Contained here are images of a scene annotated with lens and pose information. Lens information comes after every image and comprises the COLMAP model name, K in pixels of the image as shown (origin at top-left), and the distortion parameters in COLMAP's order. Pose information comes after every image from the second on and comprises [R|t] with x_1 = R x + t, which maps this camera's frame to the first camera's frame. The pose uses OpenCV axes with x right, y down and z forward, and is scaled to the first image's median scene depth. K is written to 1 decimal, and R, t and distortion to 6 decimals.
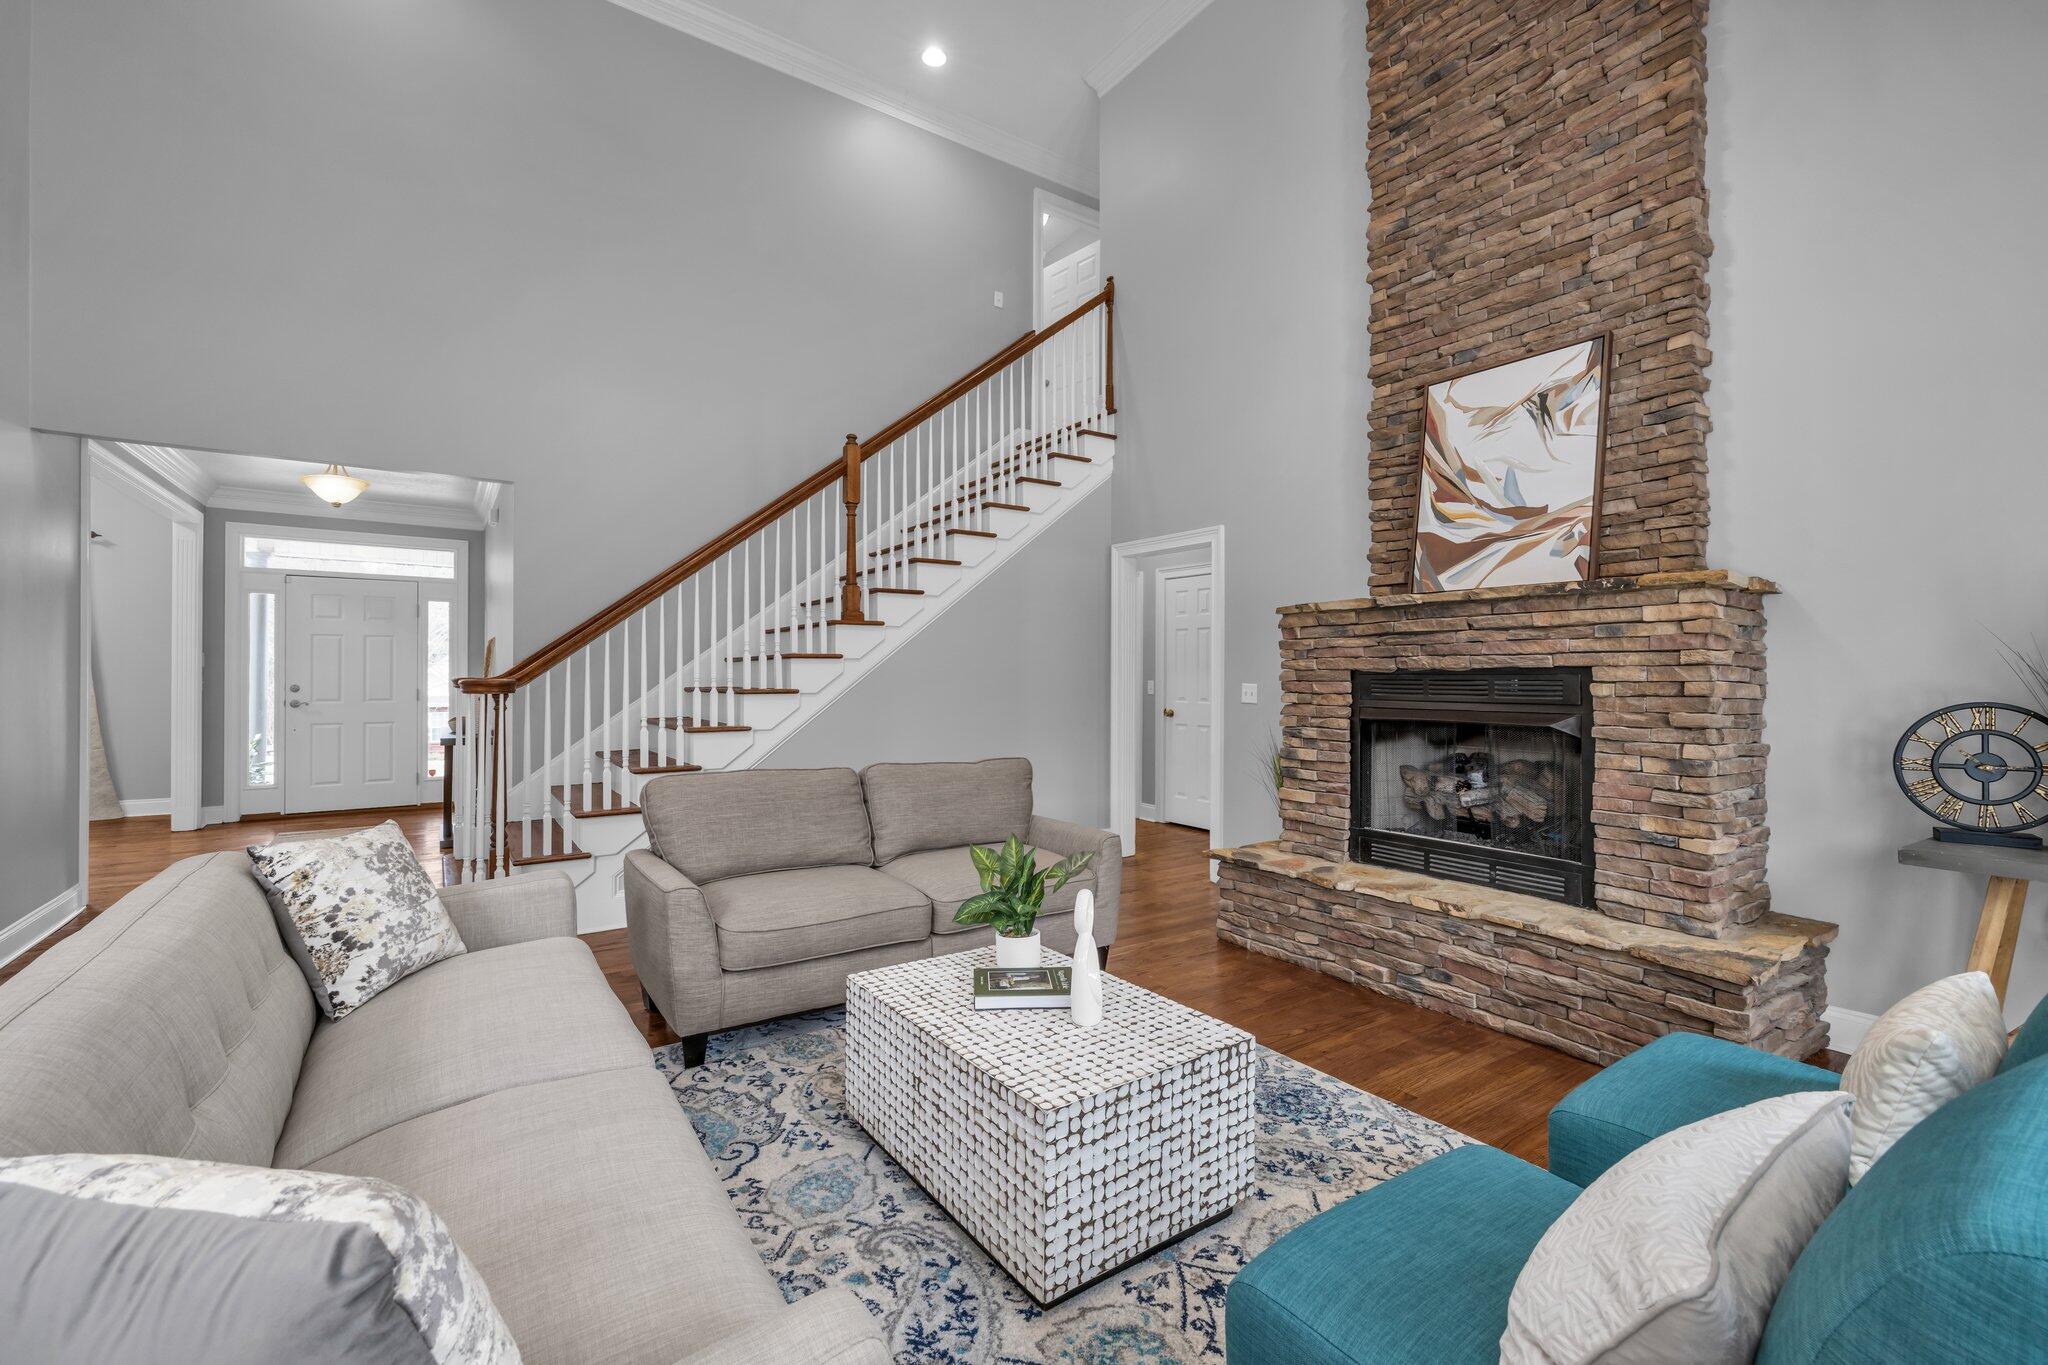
lens RADIAL K [[864.0, 0, 1023.7], [0, 864.0, 671.6], [0, 0, 1]] dist [0.000146, -0.000409]
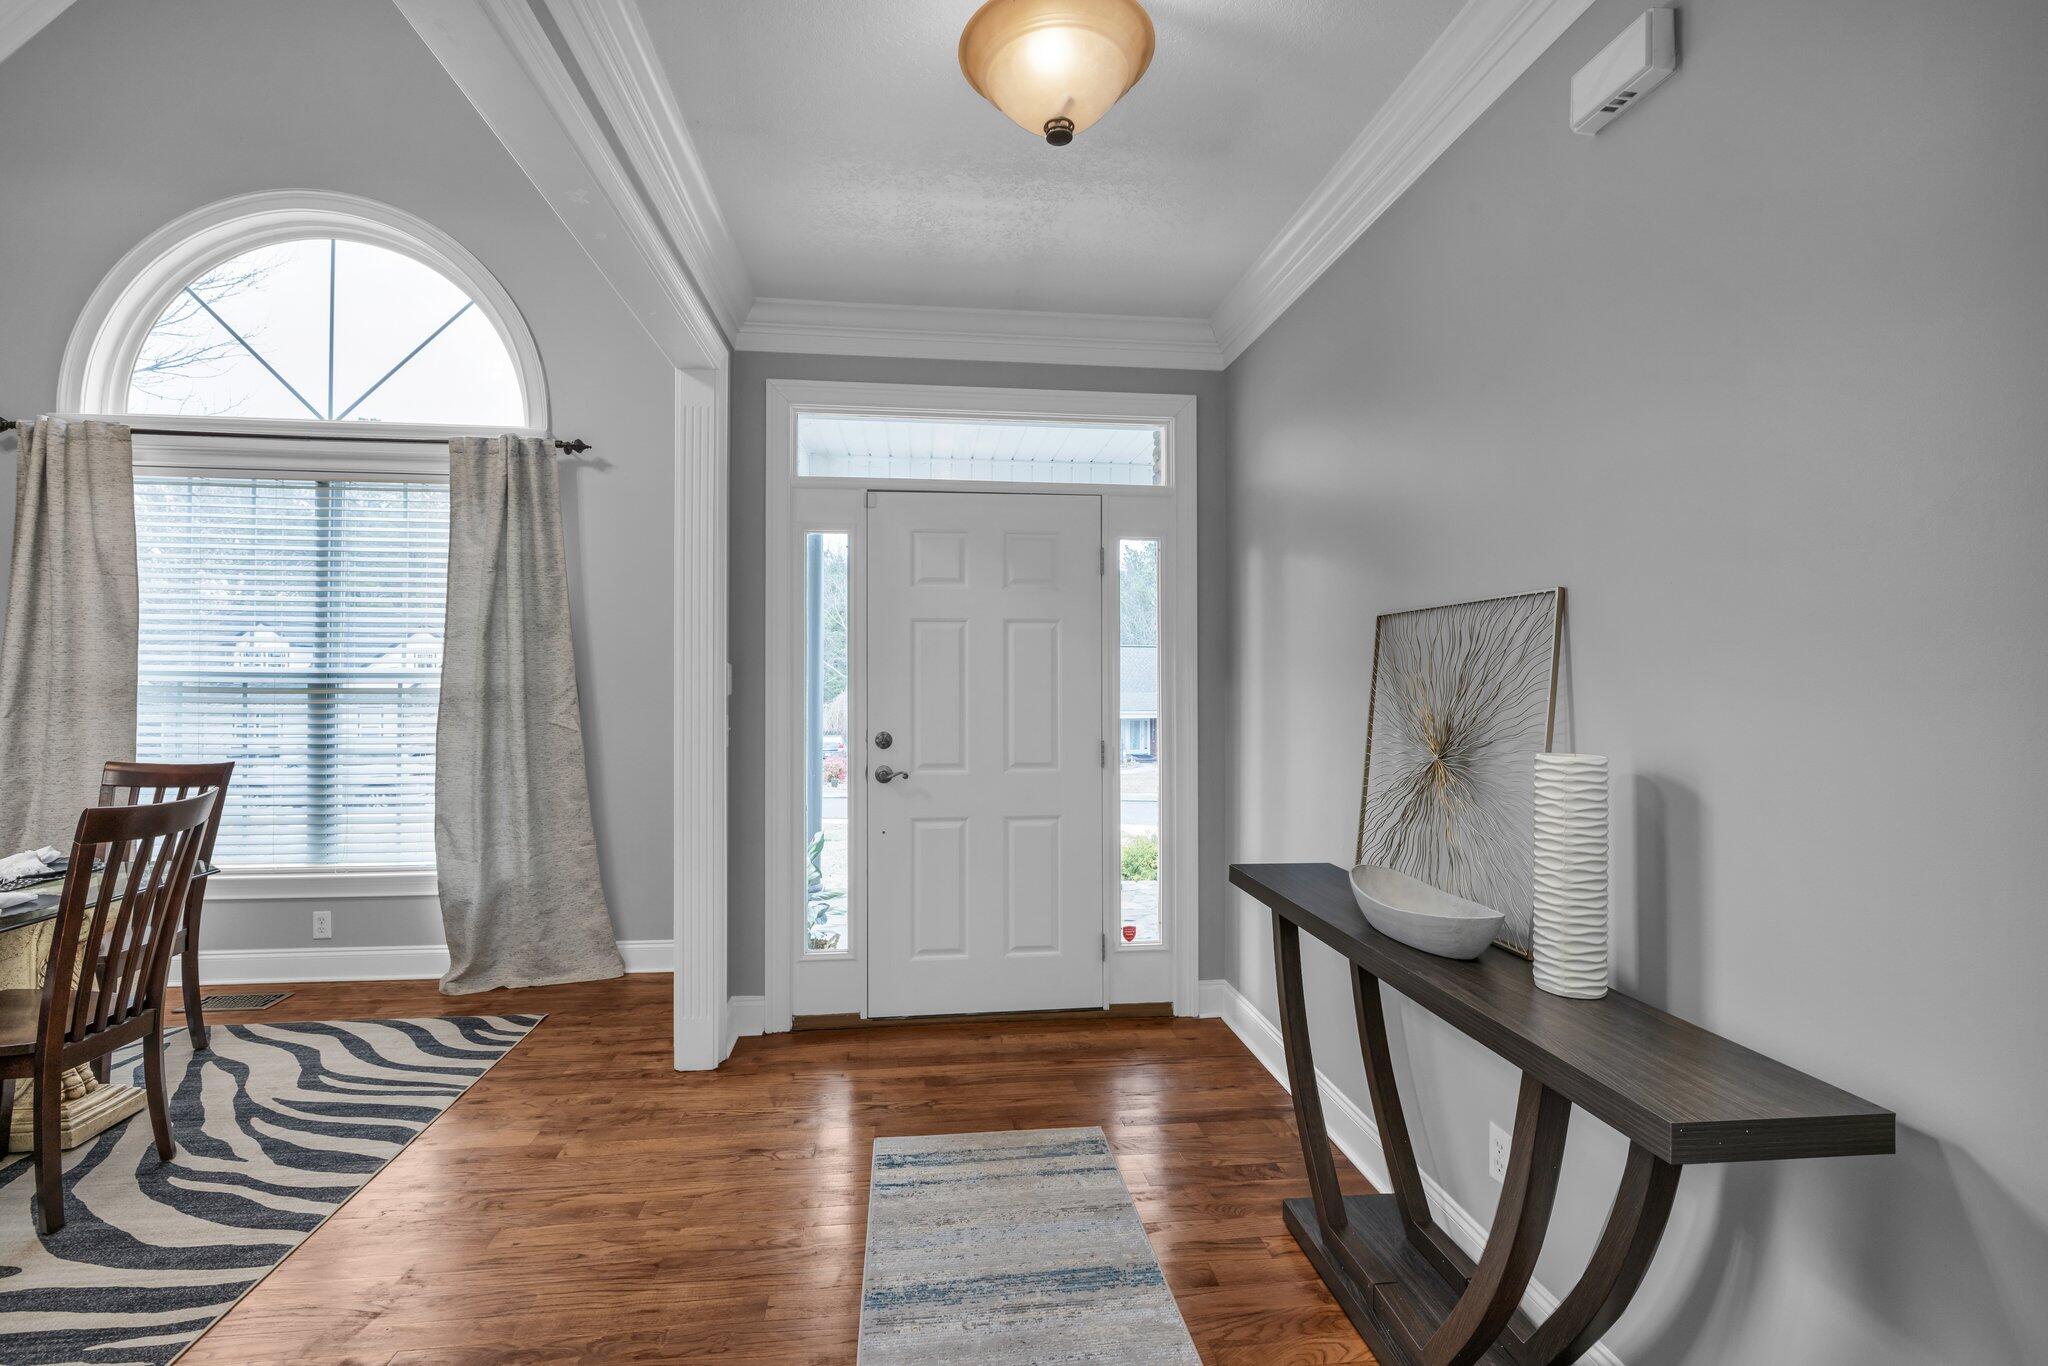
lens RADIAL K [[875.5, 0, 989.2], [0, 875.5, 677.7], [0, 0, 1]] dist [-0.000960, -0.000159]
pose [[0.876912, -0.008136, -0.480583, -0.294593], [0.004301, 0.999950, -0.009082, -0.004374], [0.480632, 0.005897, 0.876902, 0.320247]]
